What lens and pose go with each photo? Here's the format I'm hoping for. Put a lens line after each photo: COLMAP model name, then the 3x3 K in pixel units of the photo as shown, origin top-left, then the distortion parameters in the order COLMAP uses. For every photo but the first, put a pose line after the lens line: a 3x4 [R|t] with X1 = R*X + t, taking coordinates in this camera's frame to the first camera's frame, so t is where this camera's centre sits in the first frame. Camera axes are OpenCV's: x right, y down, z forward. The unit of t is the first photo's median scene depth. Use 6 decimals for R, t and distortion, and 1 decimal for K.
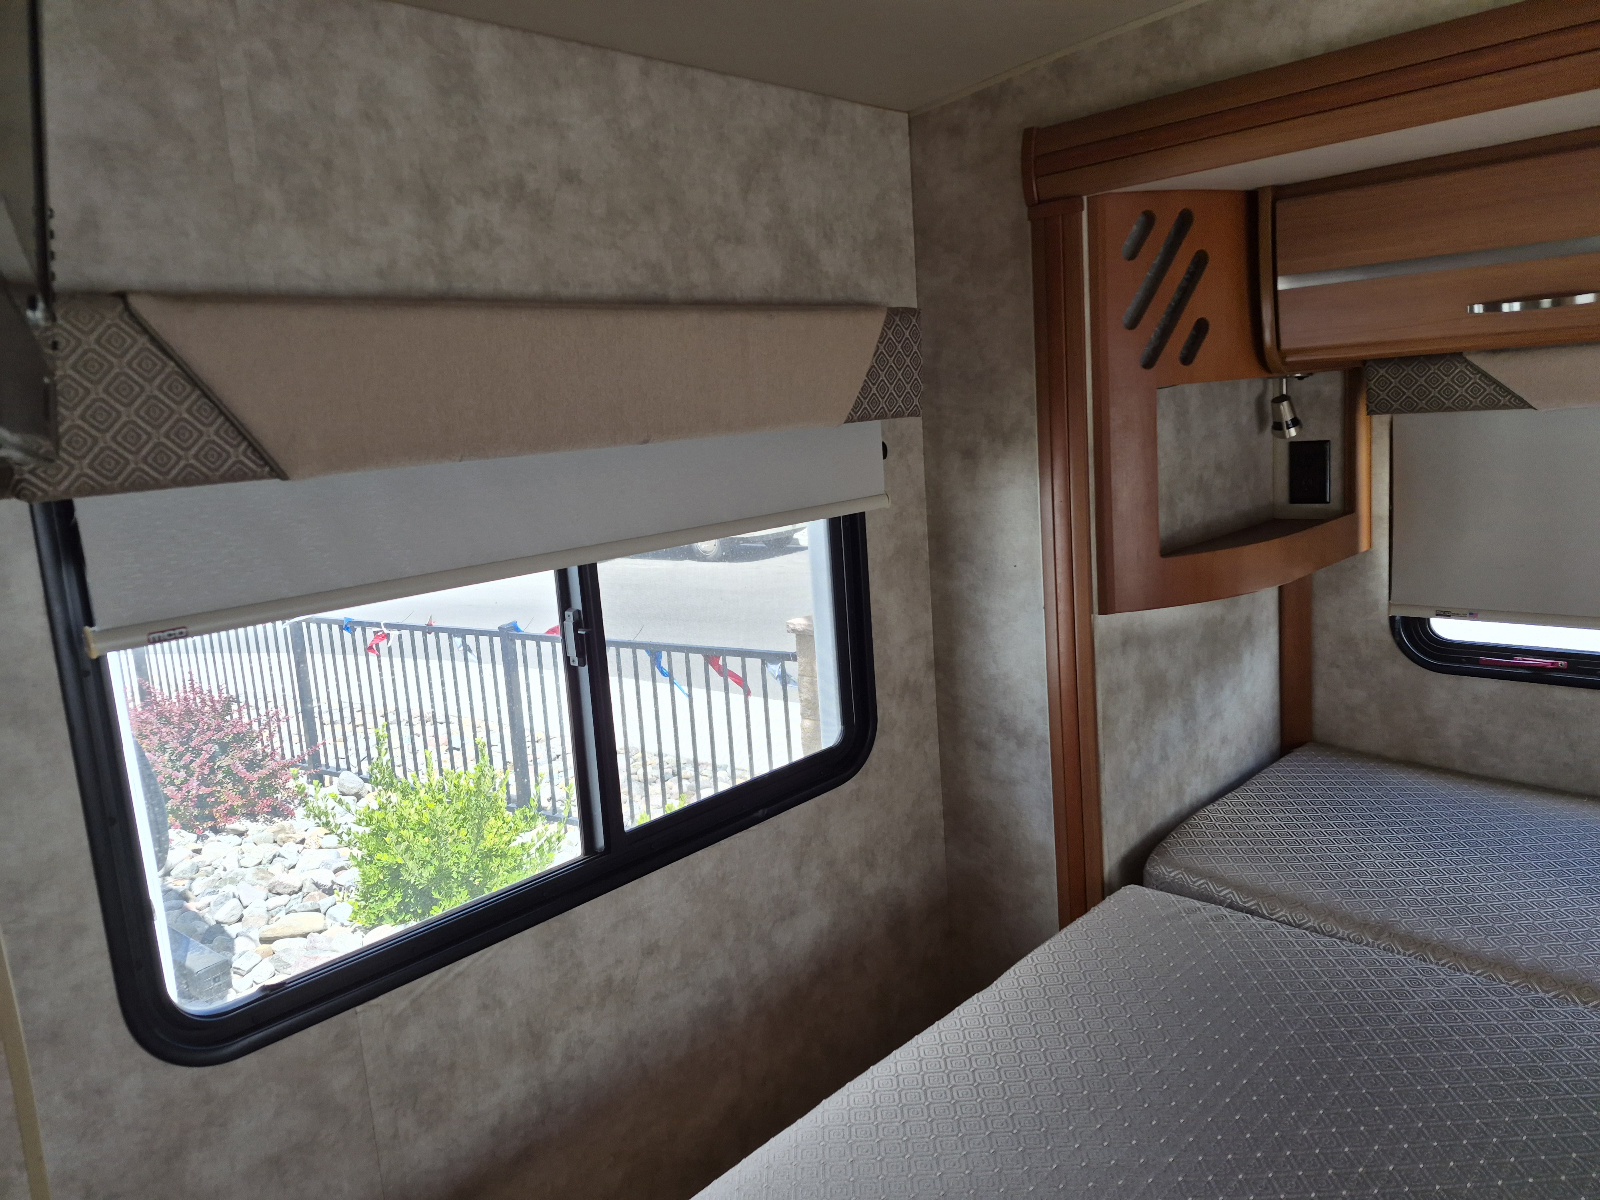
lens RADIAL K [[1094.8, 0, 768.0], [0, 1094.8, 591.2], [0, 0, 1]] dist [0.127340, -0.158389]
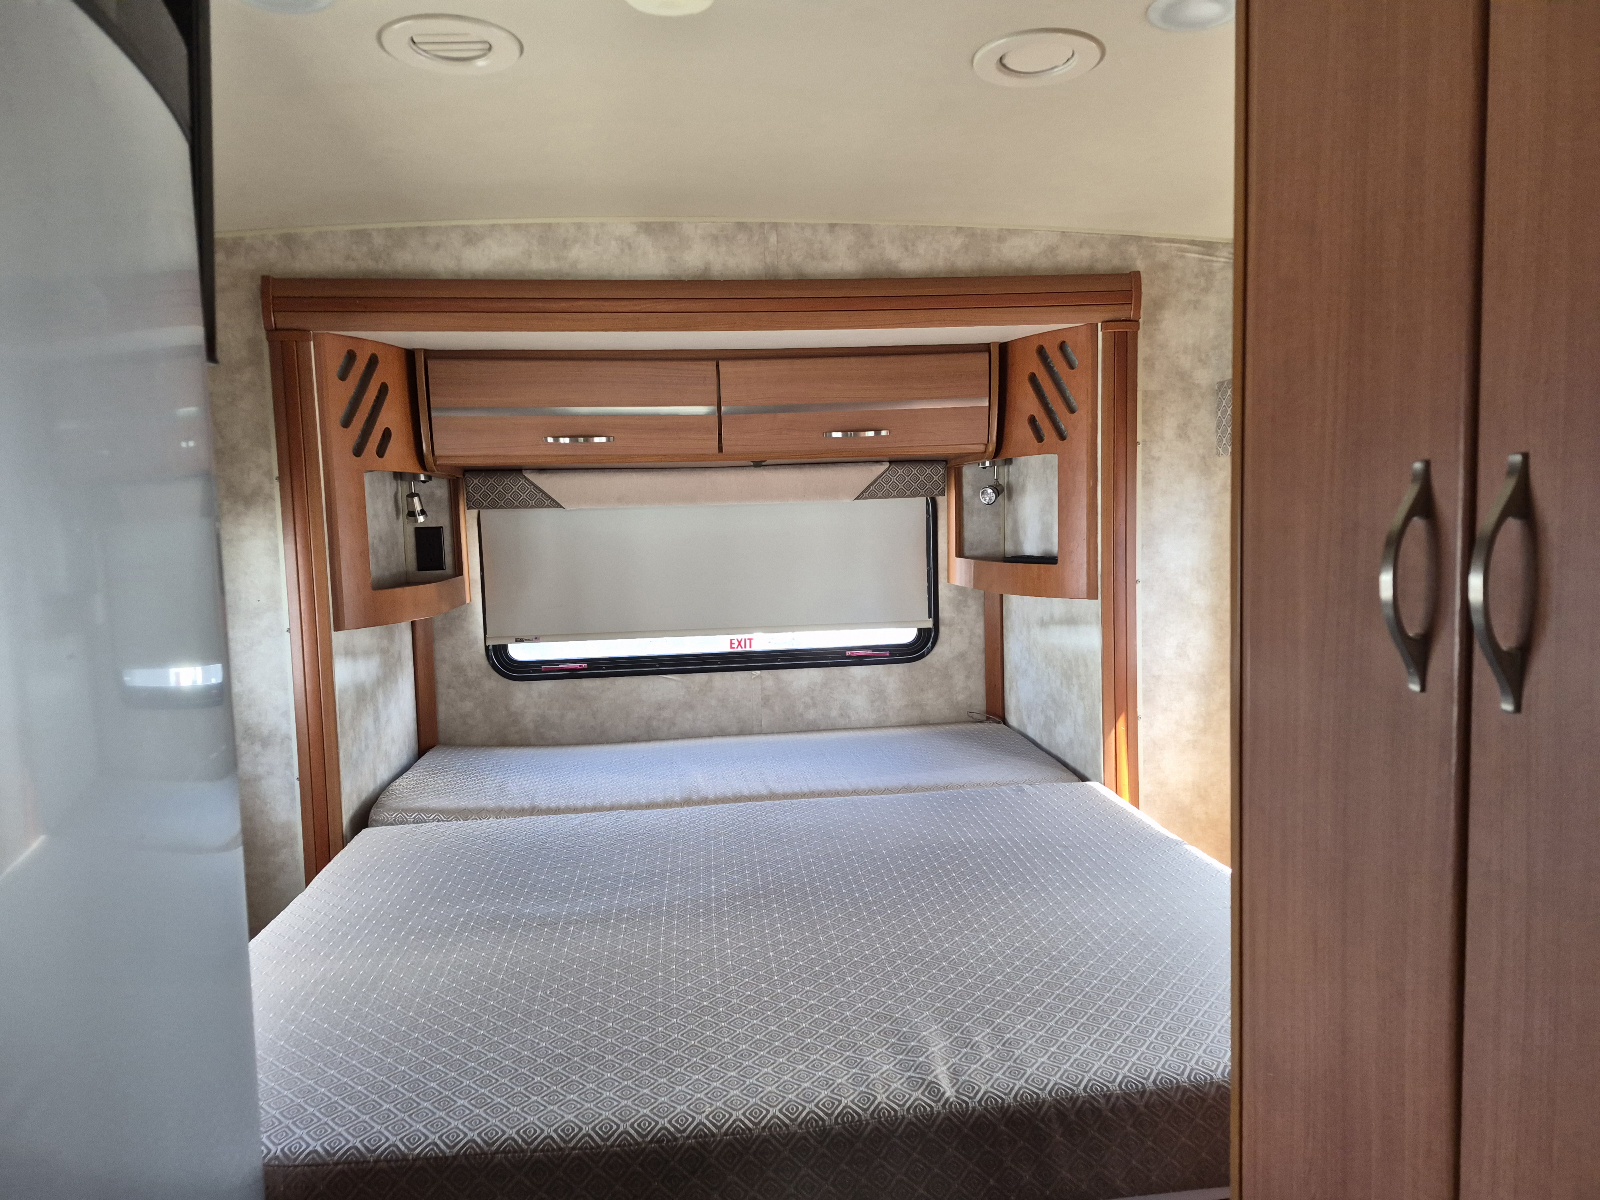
lens RADIAL K [[1094.8, 0, 768.0], [0, 1094.8, 591.2], [0, 0, 1]] dist [0.127340, -0.158389]
pose [[0.649251, 0.002029, 0.760571, -0.355629], [0.099566, 0.991164, -0.087637, 0.130969], [-0.754029, 0.132625, 0.643313, -0.258275]]
